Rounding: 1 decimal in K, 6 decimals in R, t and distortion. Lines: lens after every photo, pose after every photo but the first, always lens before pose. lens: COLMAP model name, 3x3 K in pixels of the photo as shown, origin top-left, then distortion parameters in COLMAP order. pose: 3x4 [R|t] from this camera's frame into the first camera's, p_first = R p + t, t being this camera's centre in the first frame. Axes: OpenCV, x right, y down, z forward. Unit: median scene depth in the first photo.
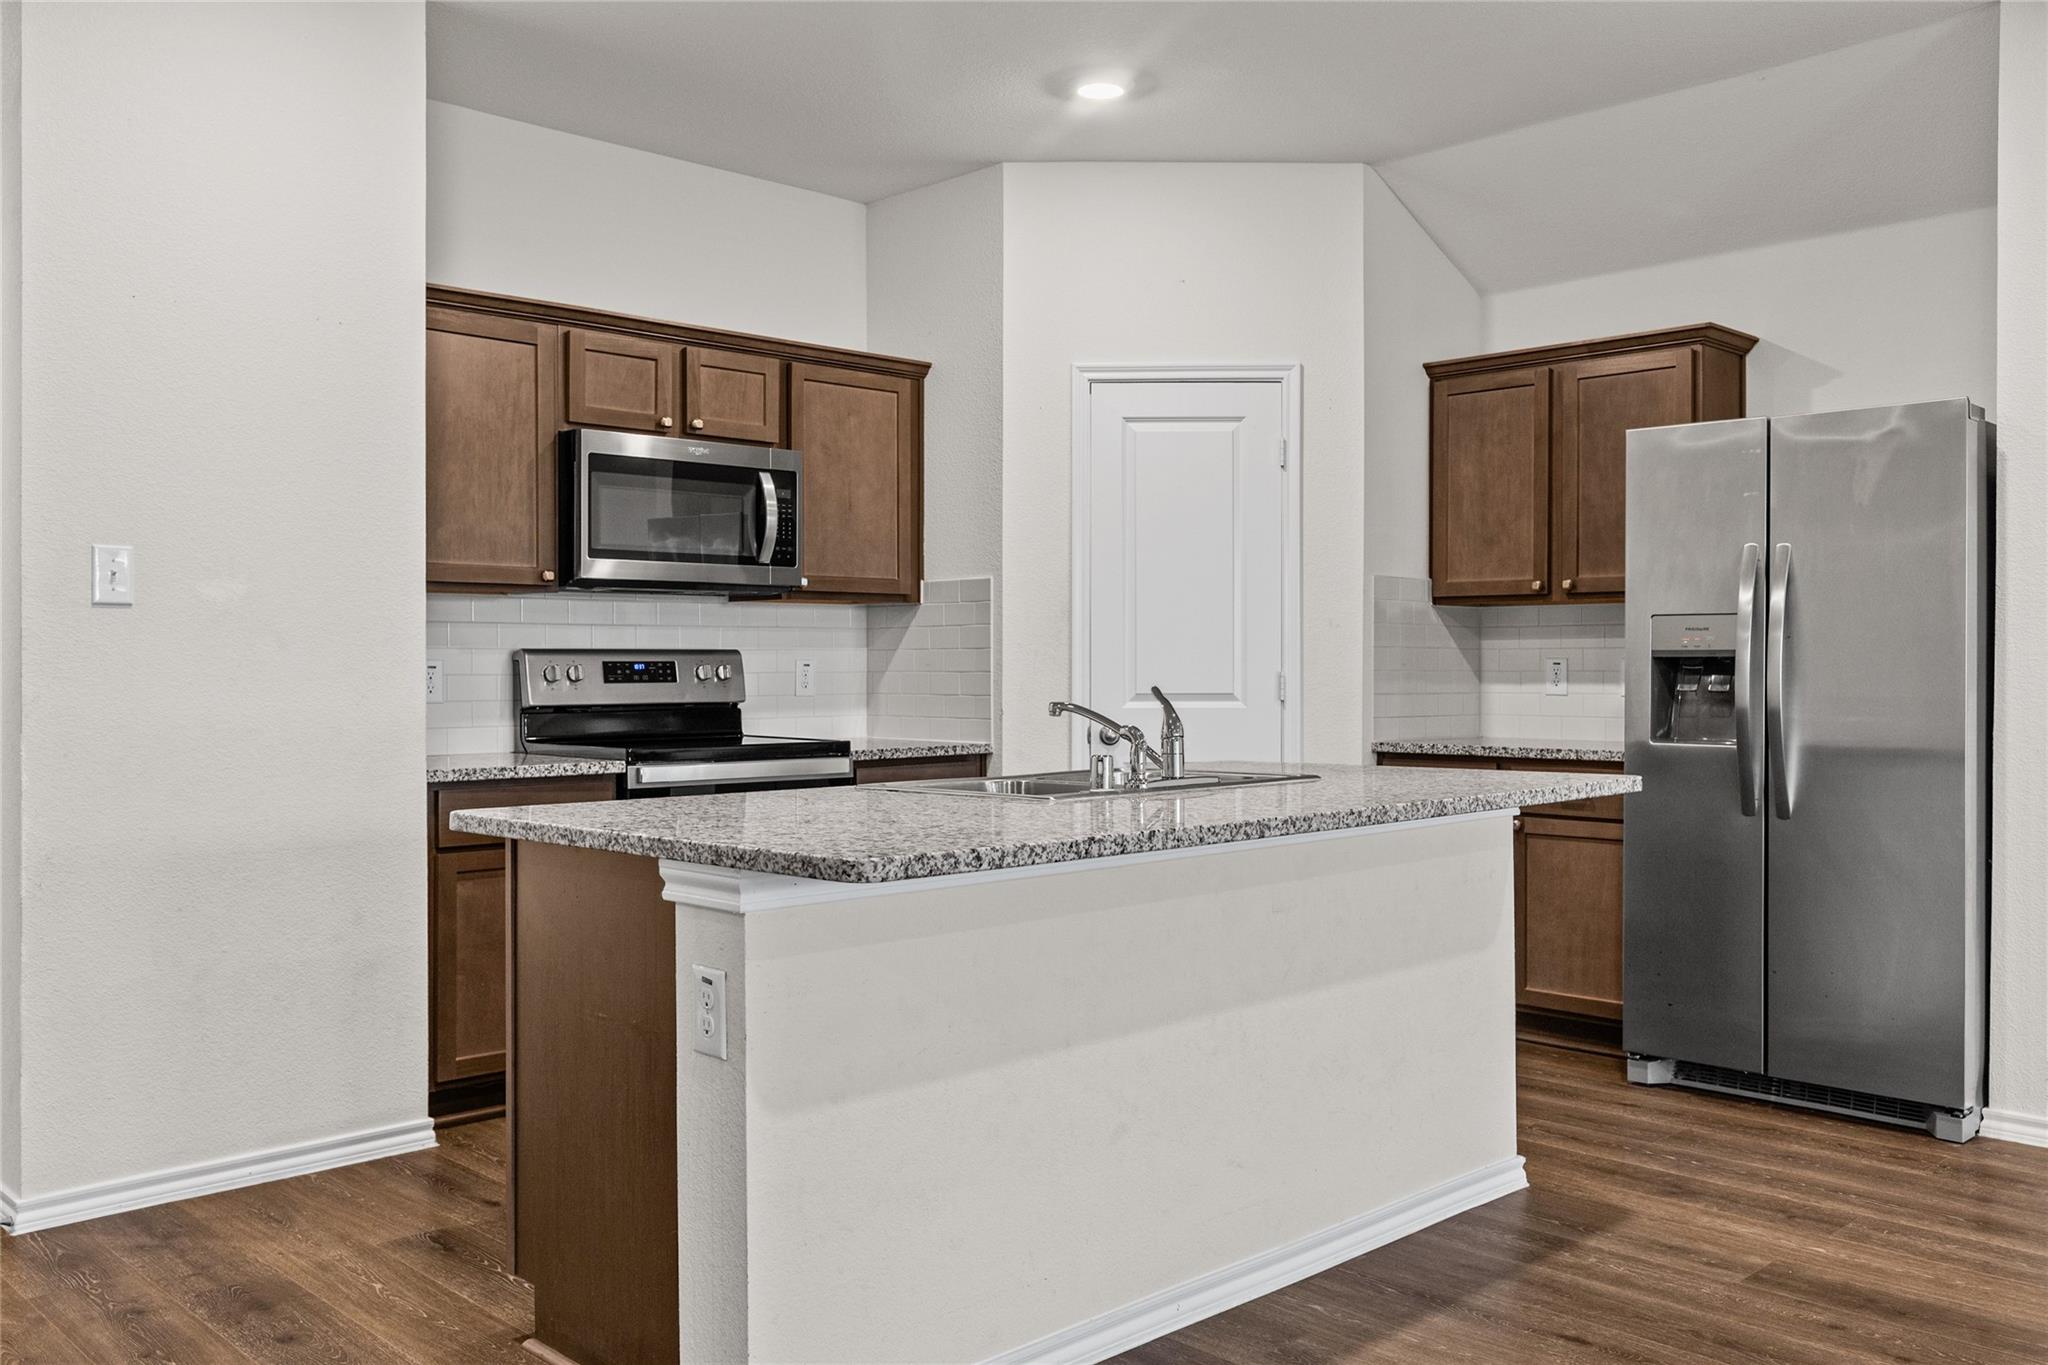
lens RADIAL K [[1685.9, 0, 1035.1], [0, 1685.9, 681.9], [0, 0, 1]] dist [0.011948, -0.009489]
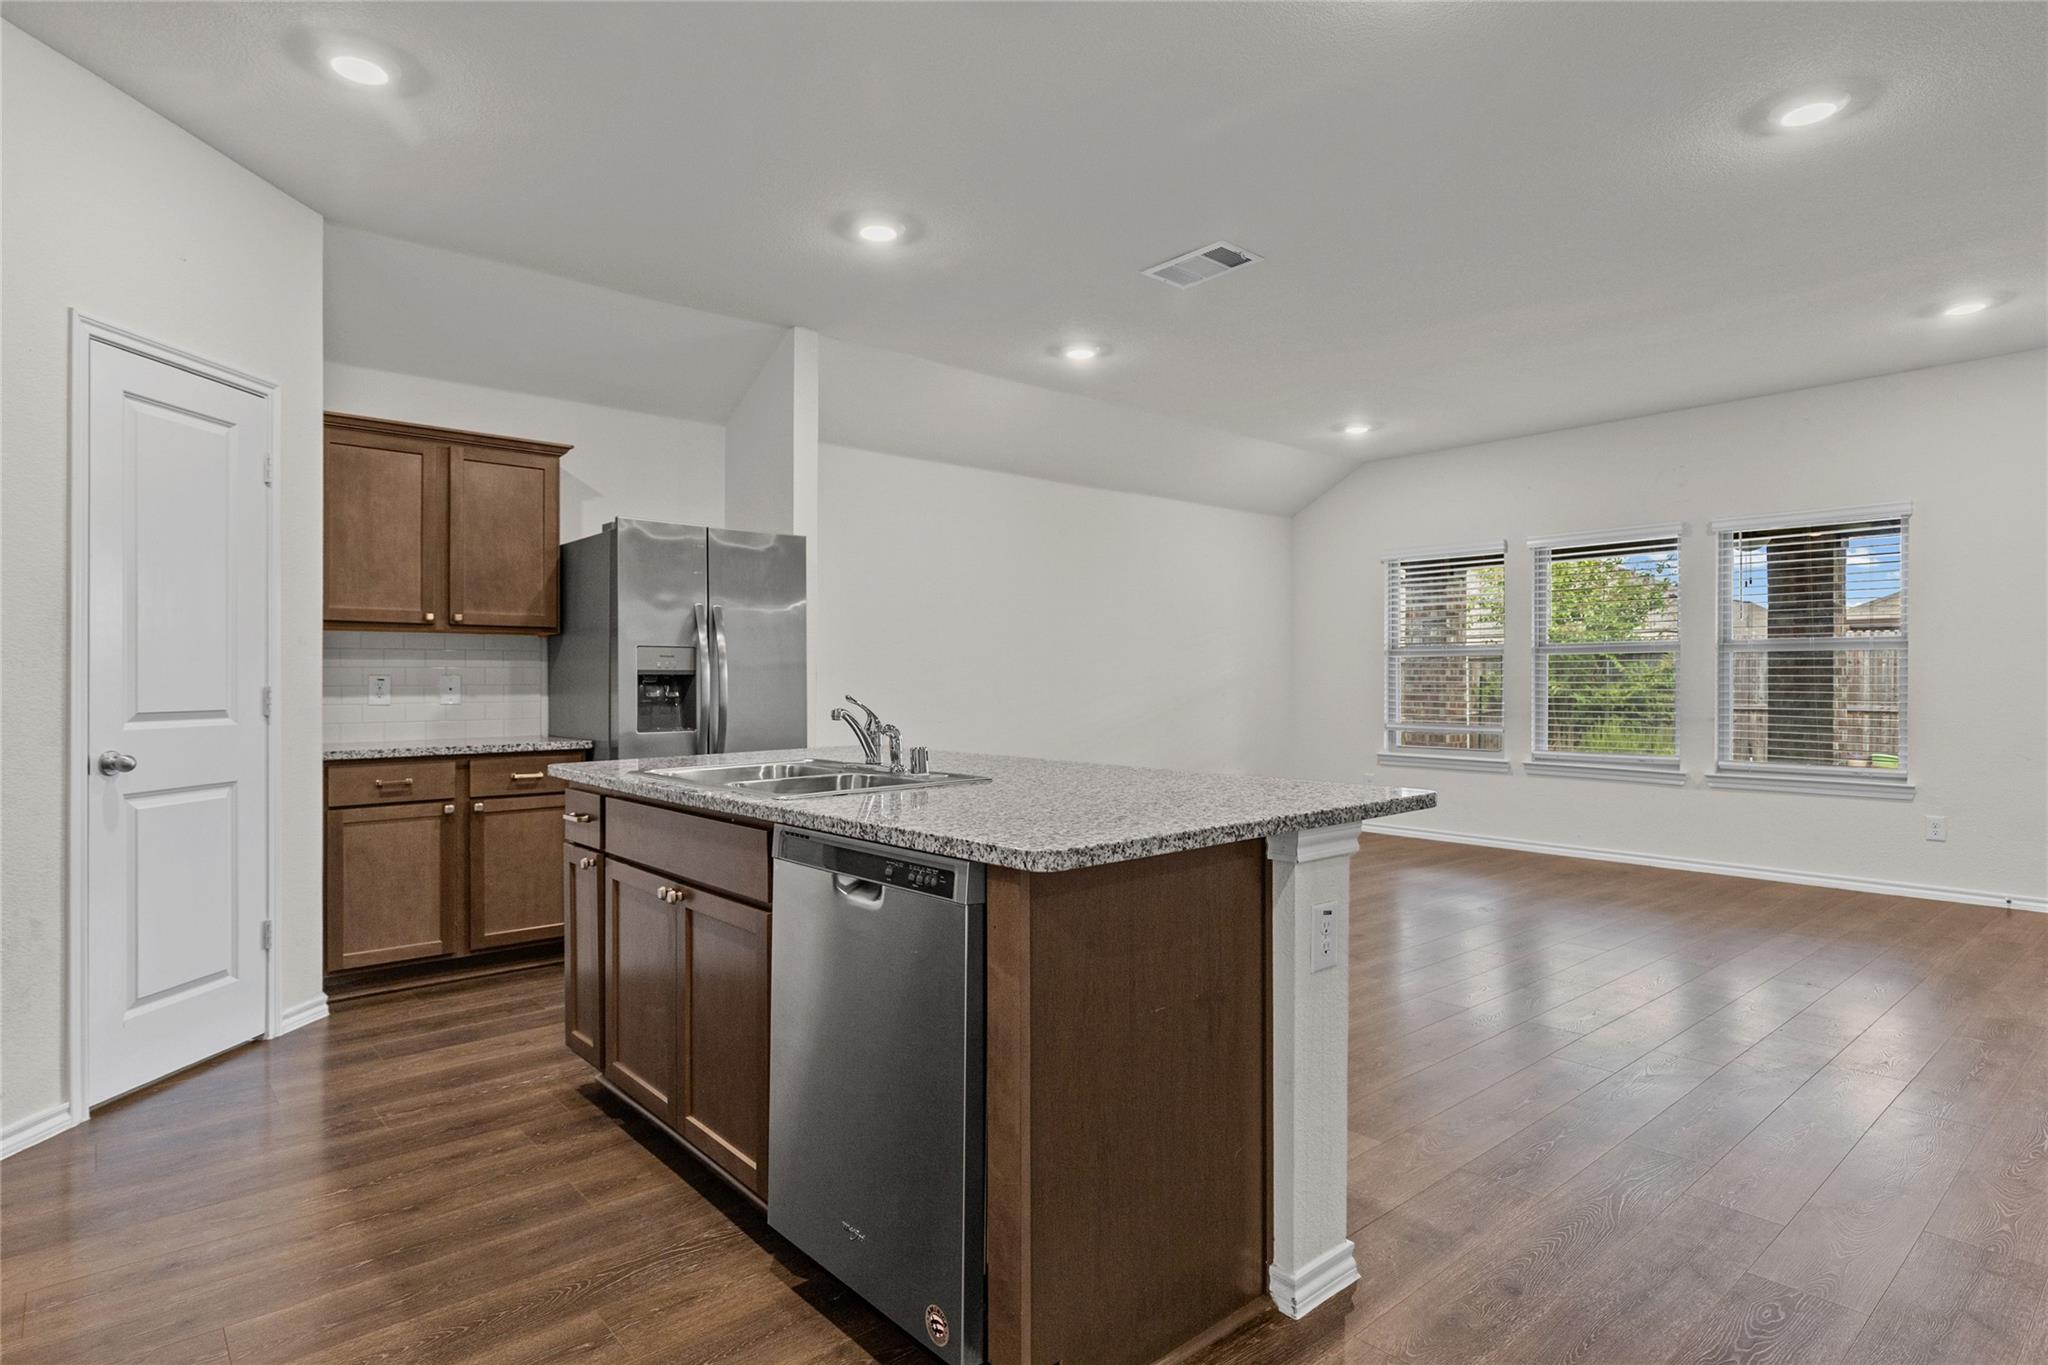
lens RADIAL K [[1072.4, 0, 1010.7], [0, 1072.4, 675.5], [0, 0, 1]] dist [0.000044, 0.001218]
pose [[0.072489, 0.005579, 0.997354, -0.489188], [0.012577, 0.999900, -0.006507, -0.003326], [-0.997290, 0.013016, 0.072412, 0.548871]]
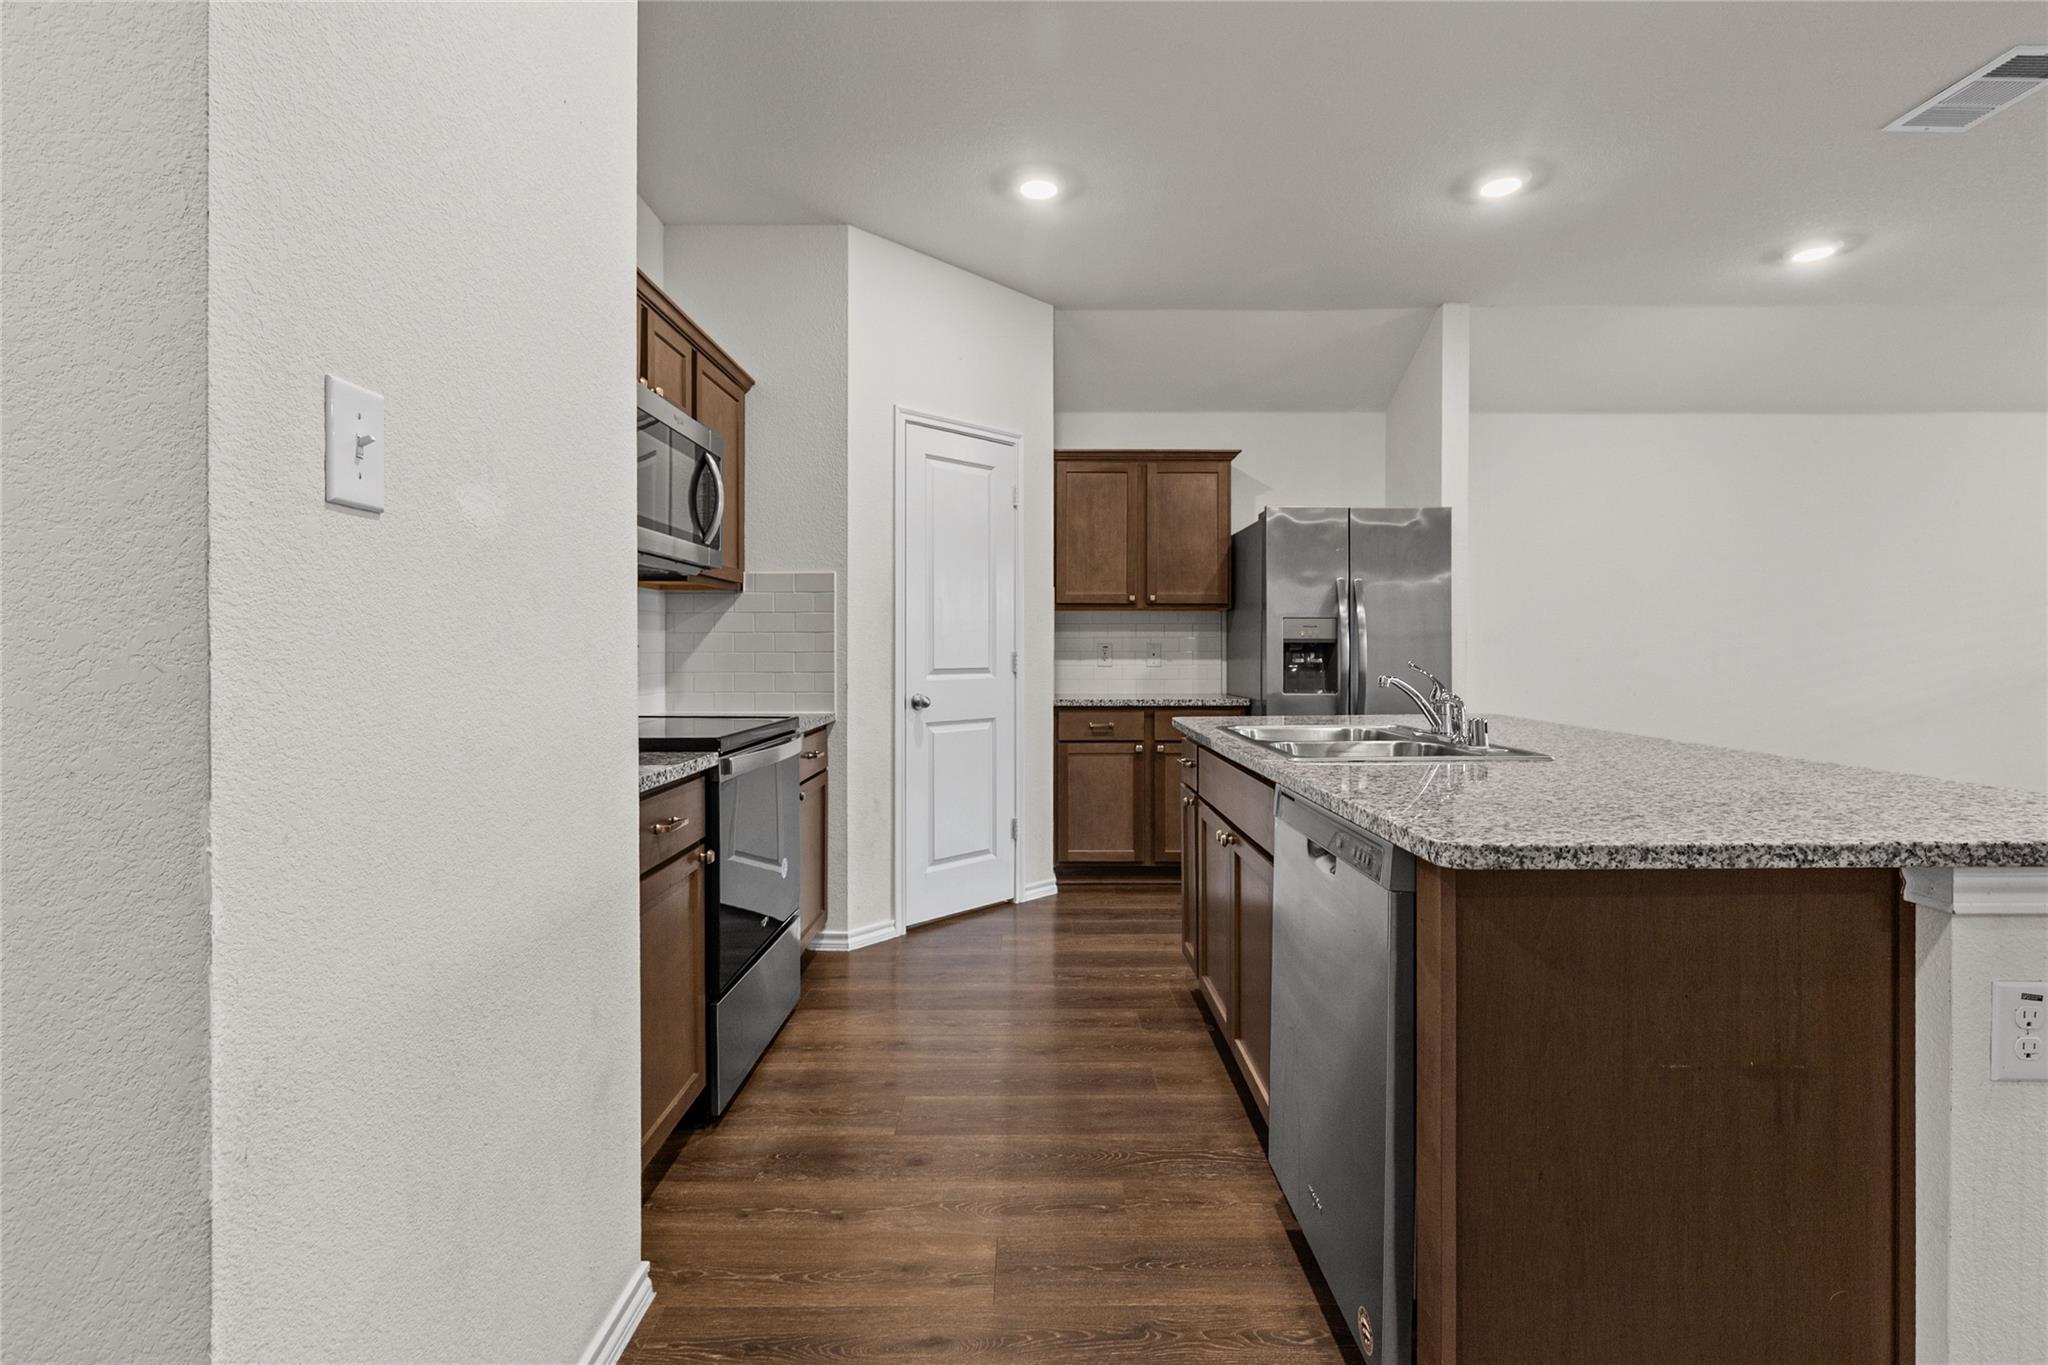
lens RADIAL K [[928.6, 0, 1034.9], [0, 928.6, 654.0], [0, 0, 1]] dist [0.007656, -0.003379]
pose [[0.700764, -0.001320, 0.713392, -0.421247], [0.005605, 0.999978, -0.003655, -0.001632], [-0.713371, 0.006560, 0.700756, 0.477211]]
